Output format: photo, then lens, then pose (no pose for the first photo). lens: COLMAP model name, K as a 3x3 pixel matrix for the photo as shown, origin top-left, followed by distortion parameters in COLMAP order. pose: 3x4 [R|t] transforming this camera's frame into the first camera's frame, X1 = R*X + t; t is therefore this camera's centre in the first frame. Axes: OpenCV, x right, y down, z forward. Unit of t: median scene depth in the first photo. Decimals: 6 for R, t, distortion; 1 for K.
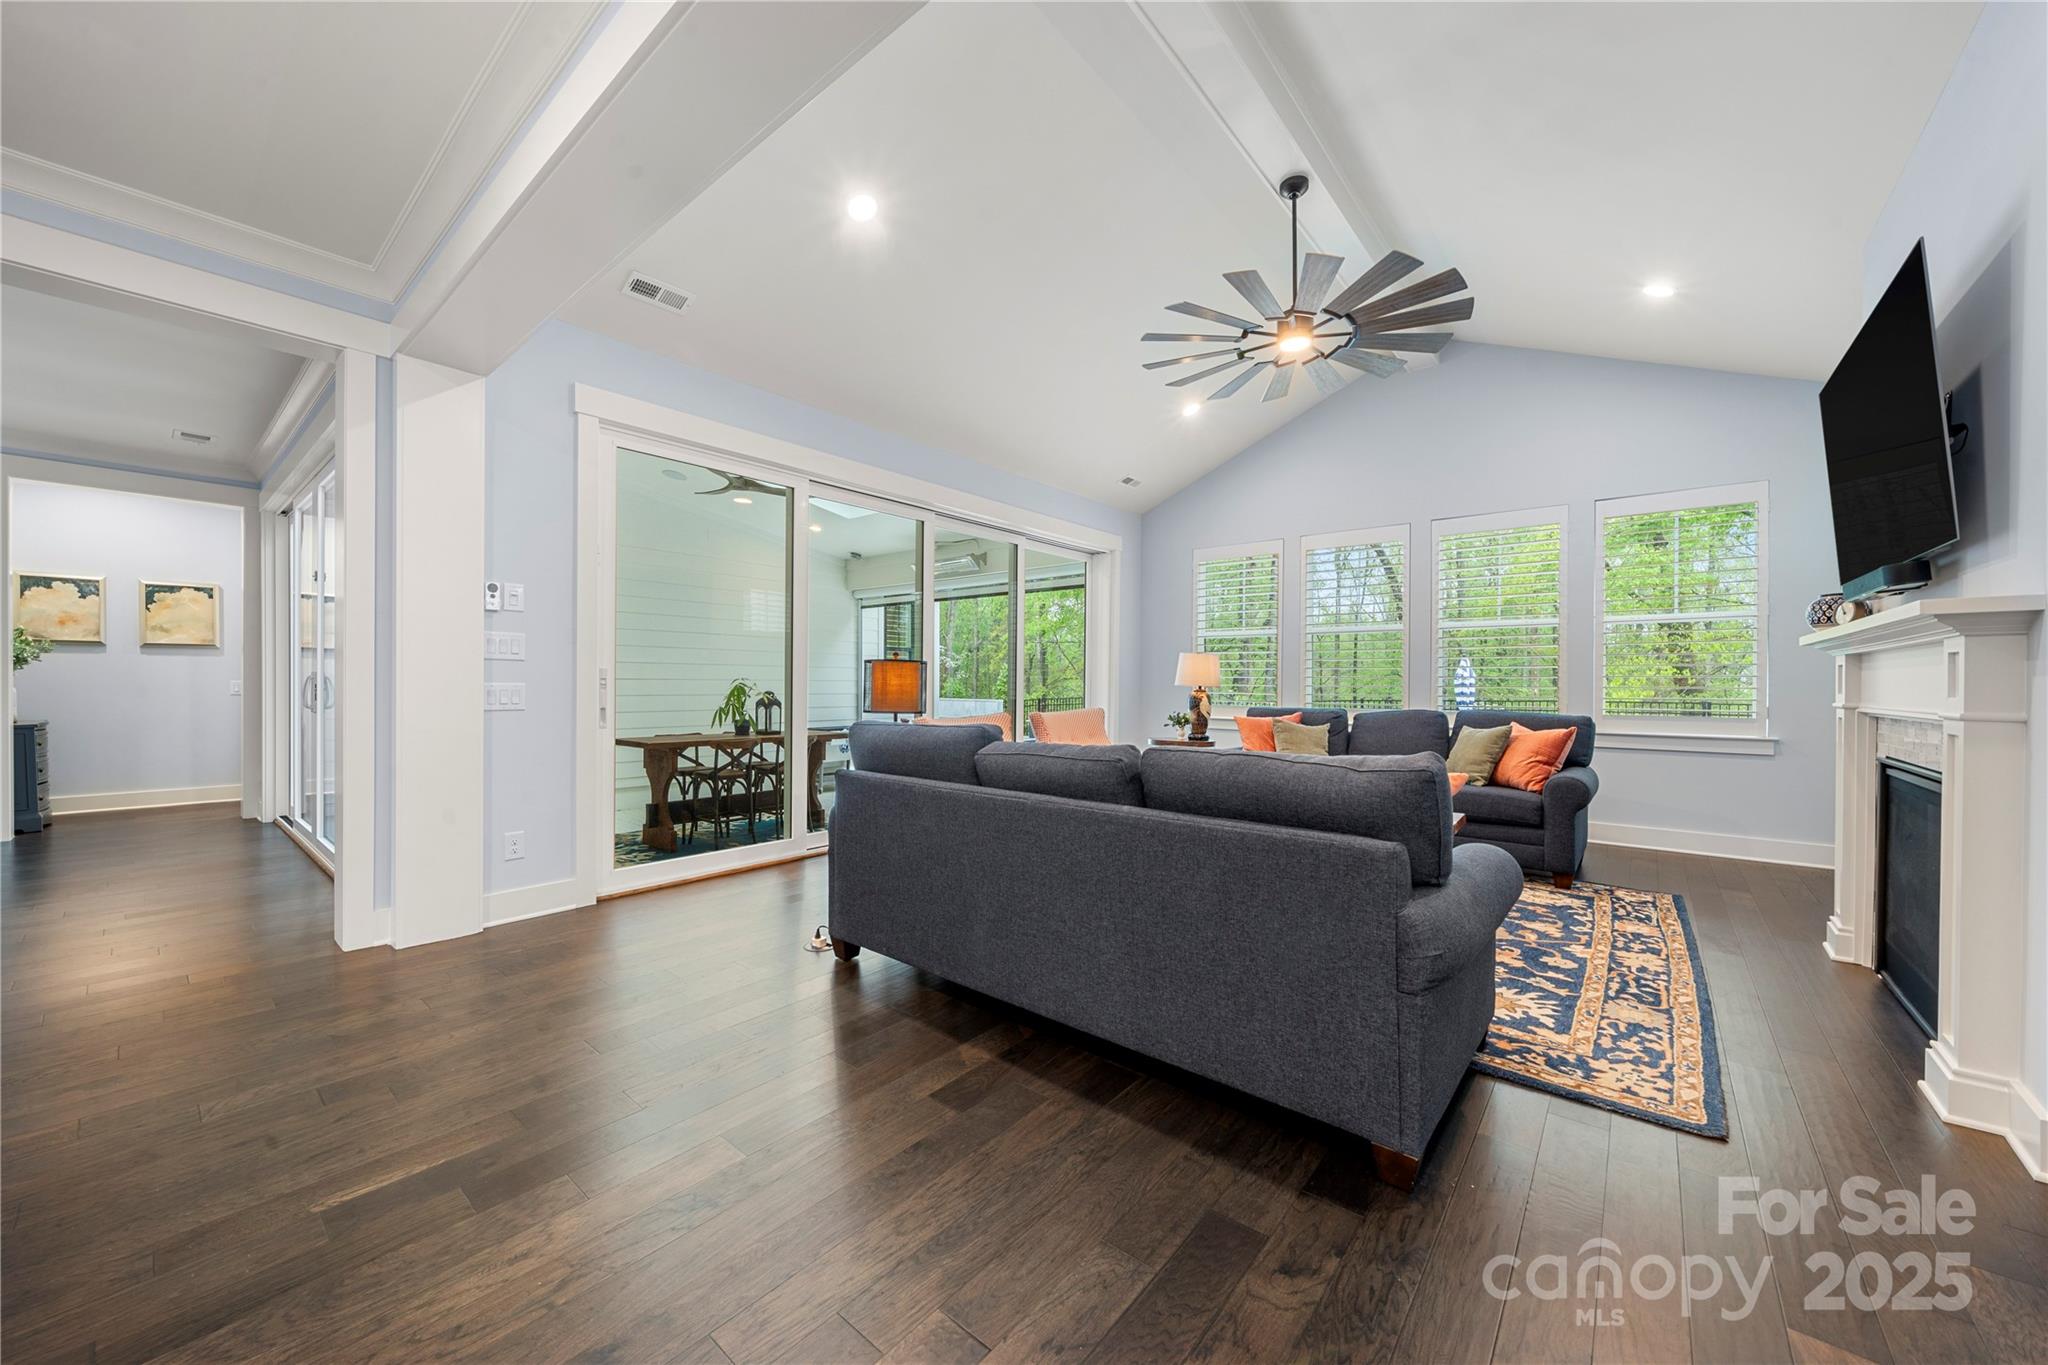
lens RADIAL K [[749.7, 0, 1024.0], [0, 749.7, 682.5], [0, 0, 1]] dist [-0.001885, -0.000138]
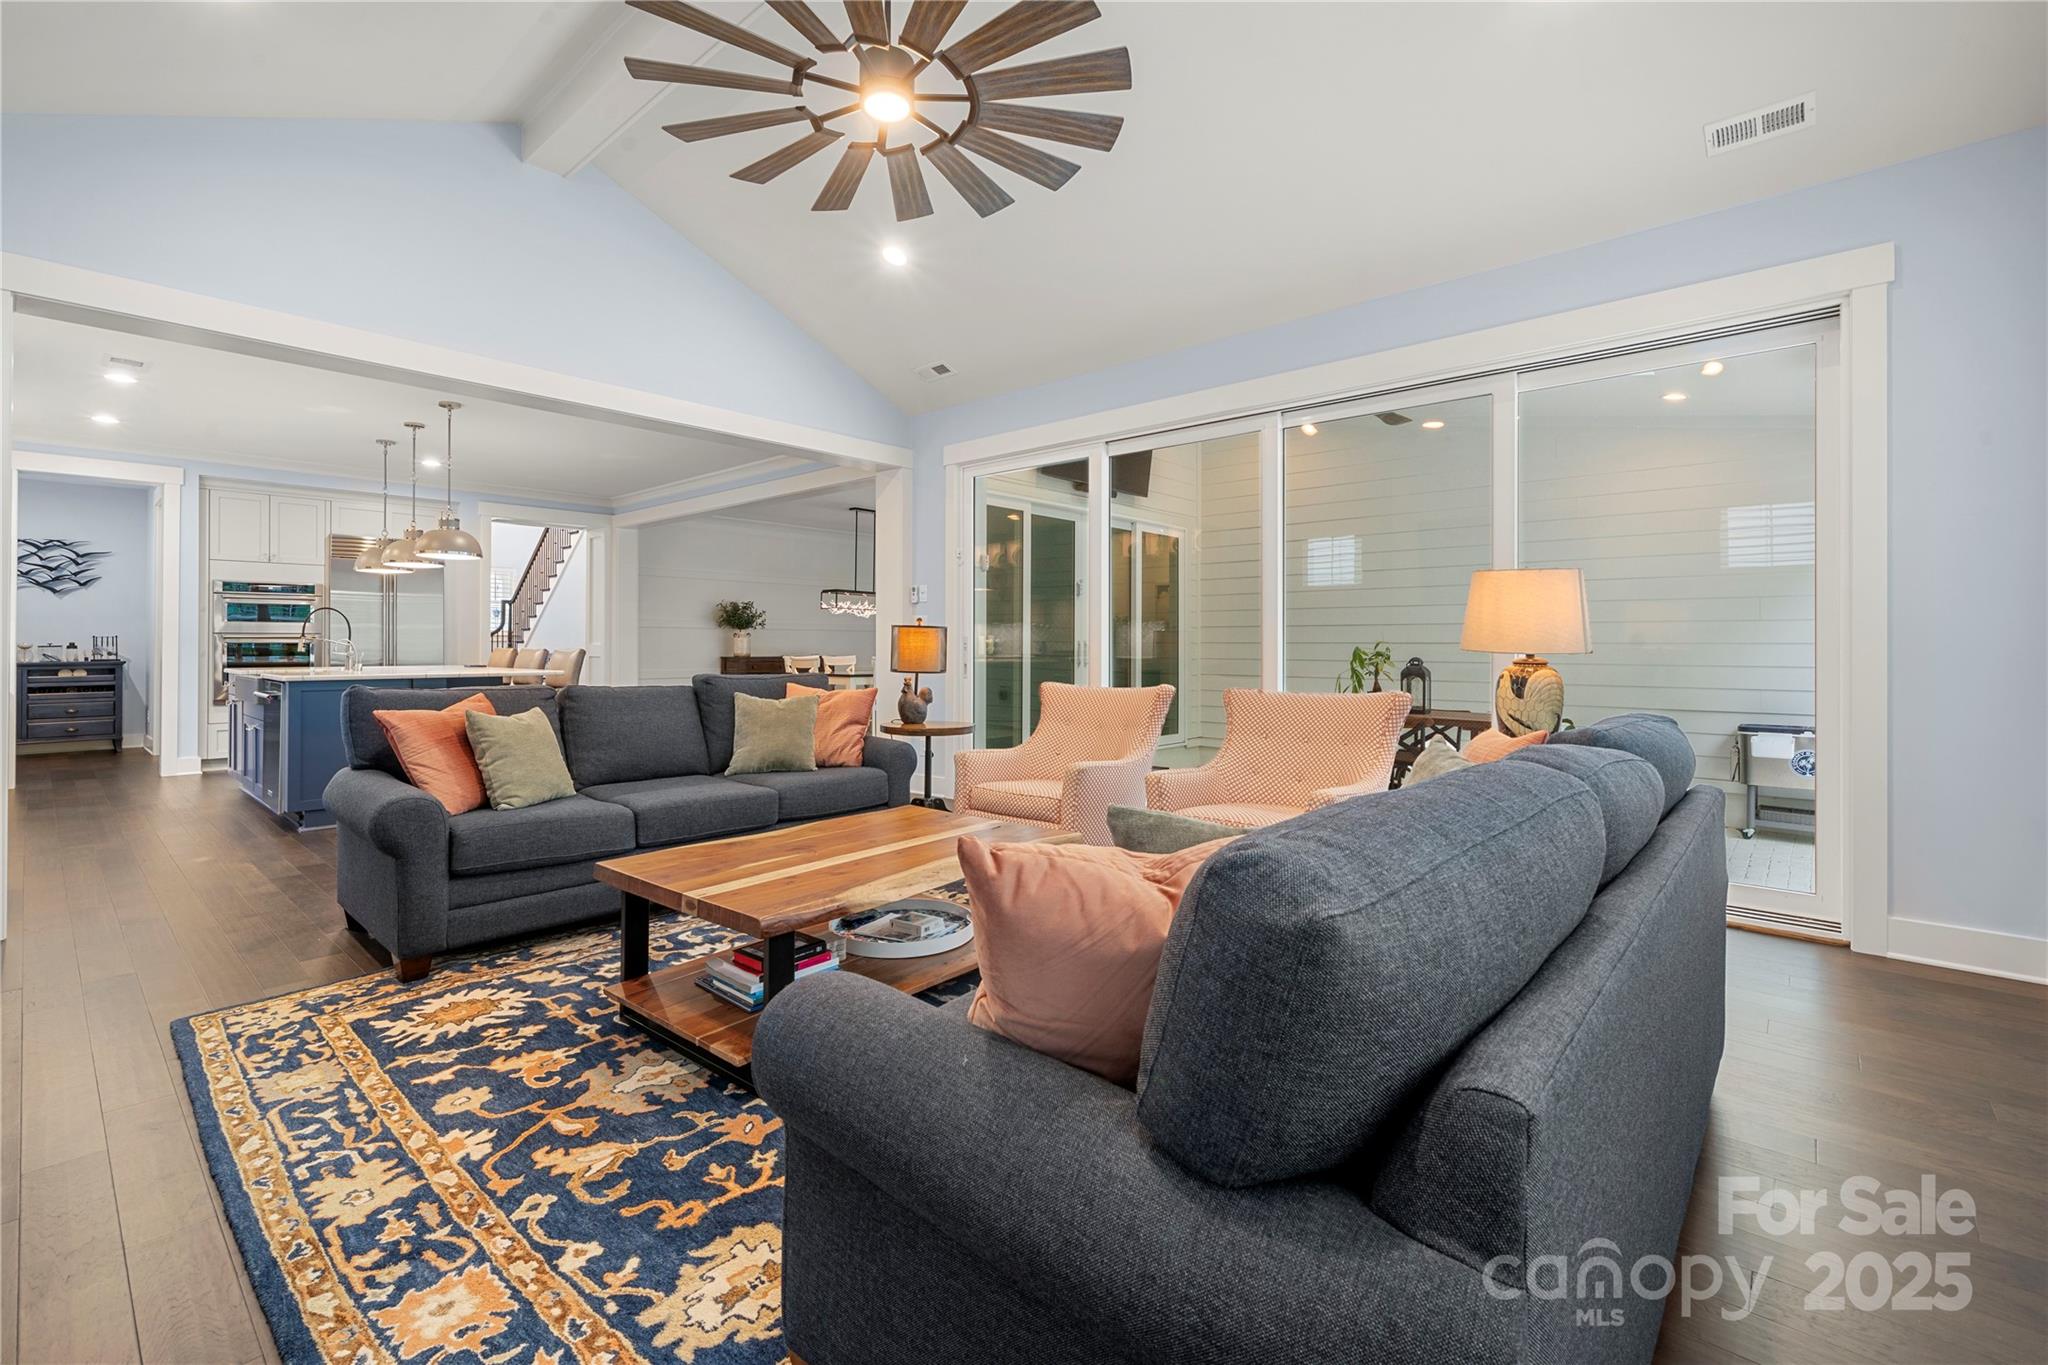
lens RADIAL K [[886.6, 0, 1022.8], [0, 886.6, 636.4], [0, 0, 1]] dist [-0.001644, -0.000470]
pose [[-0.033491, -0.014111, -0.999339, 1.343122], [-0.002573, 0.999898, -0.014033, 0.007365], [0.999436, 0.002102, -0.033524, 1.395862]]
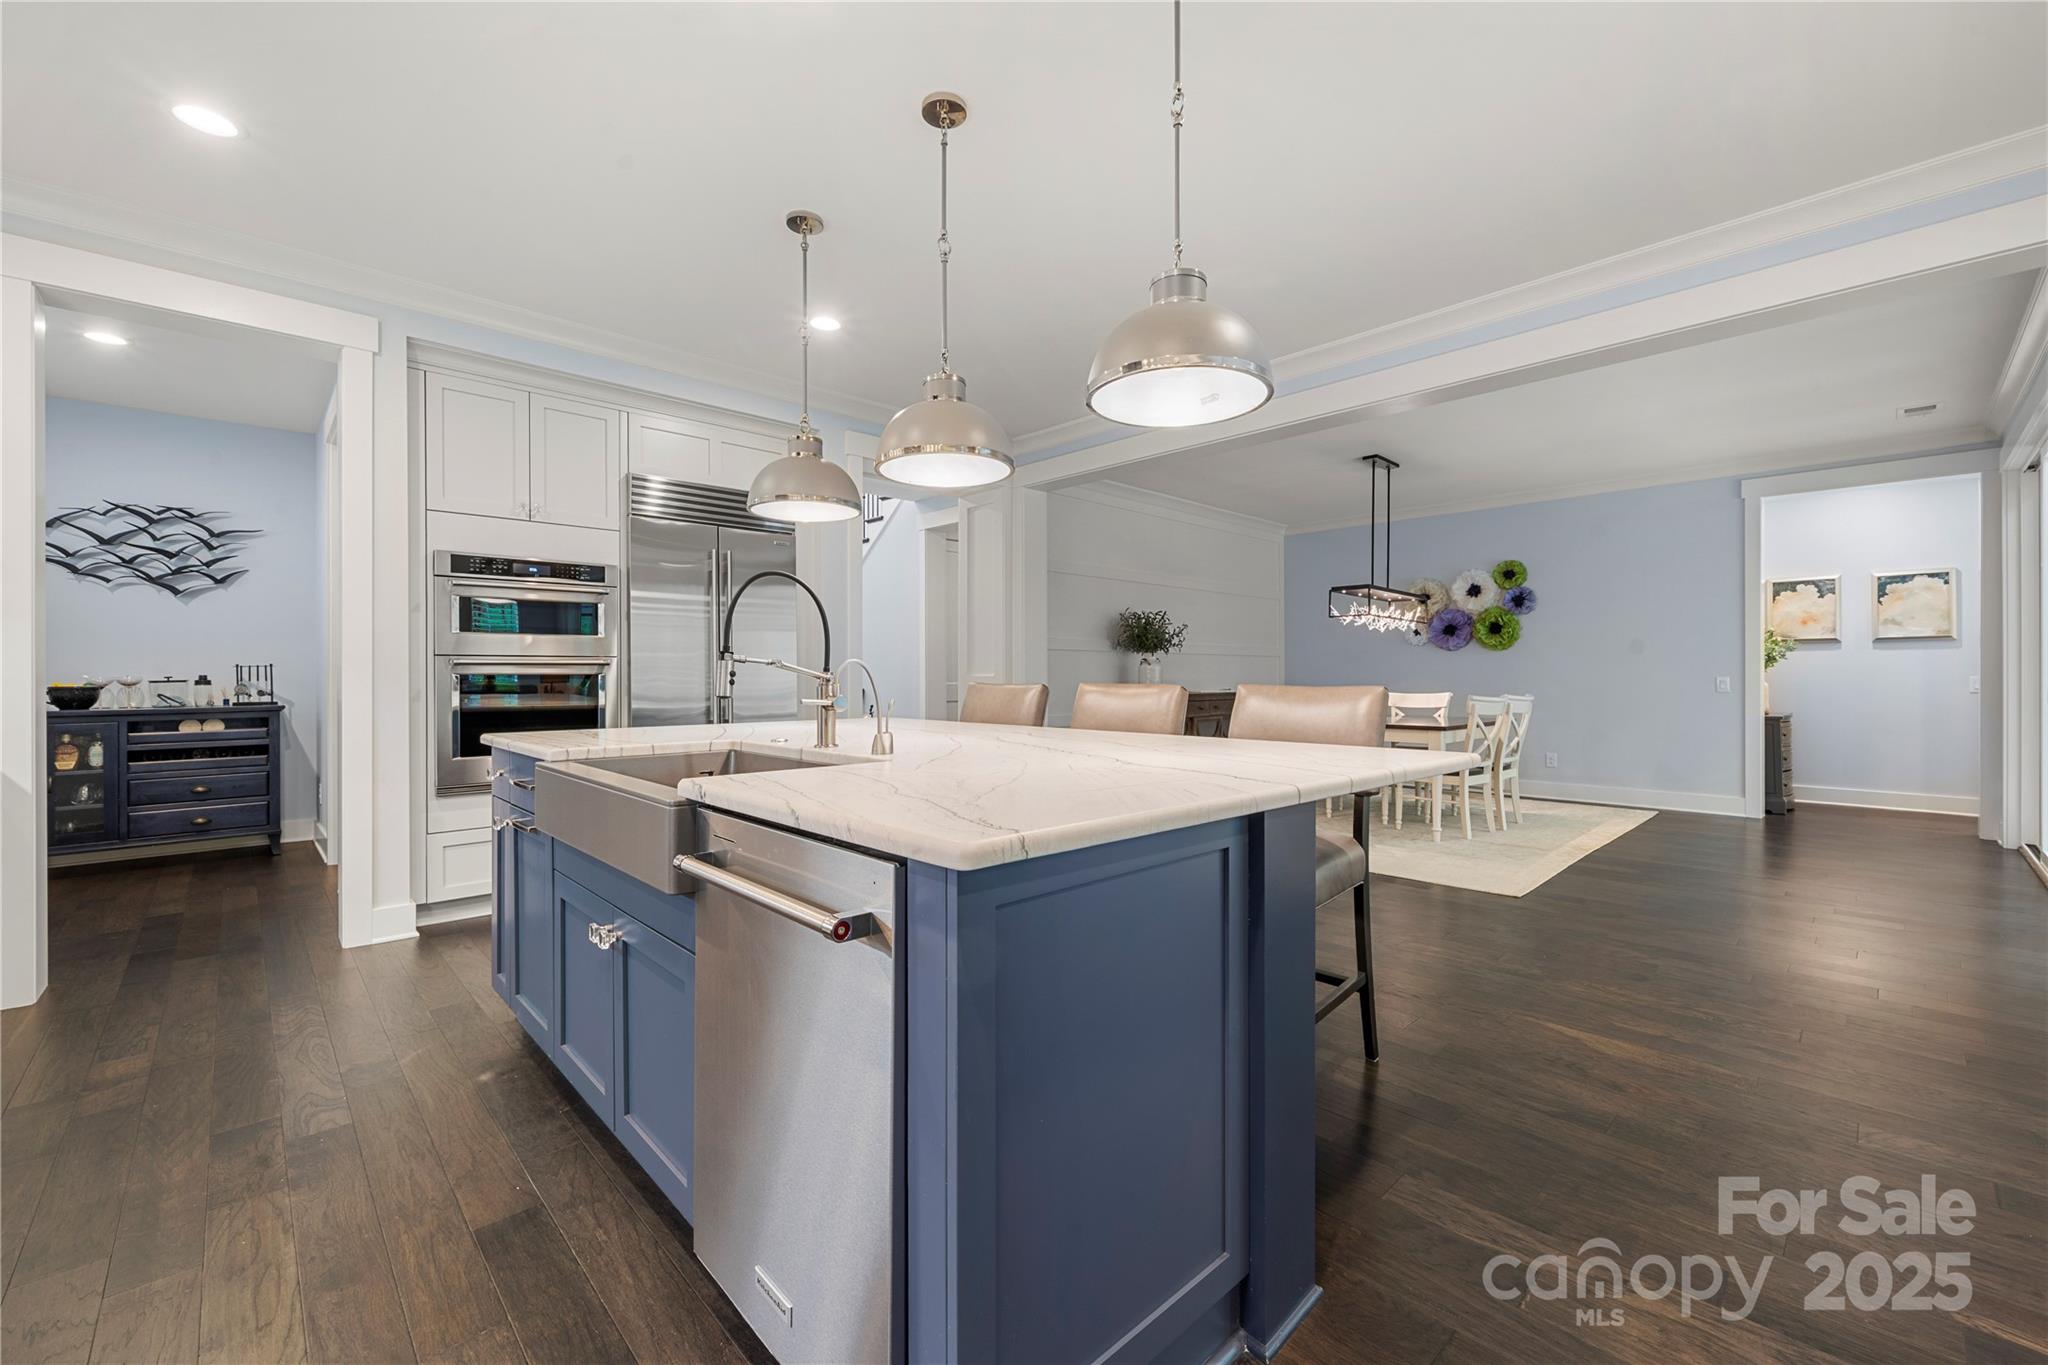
lens RADIAL K [[849.9, 0, 1027.2], [0, 849.9, 675.1], [0, 0, 1]] dist [-0.000603, -0.000675]
pose [[-0.119299, -0.004362, -0.992849, 0.099371], [-0.000513, 0.999990, -0.004332, 0.001443], [0.992858, -0.000008, -0.119300, 0.087623]]
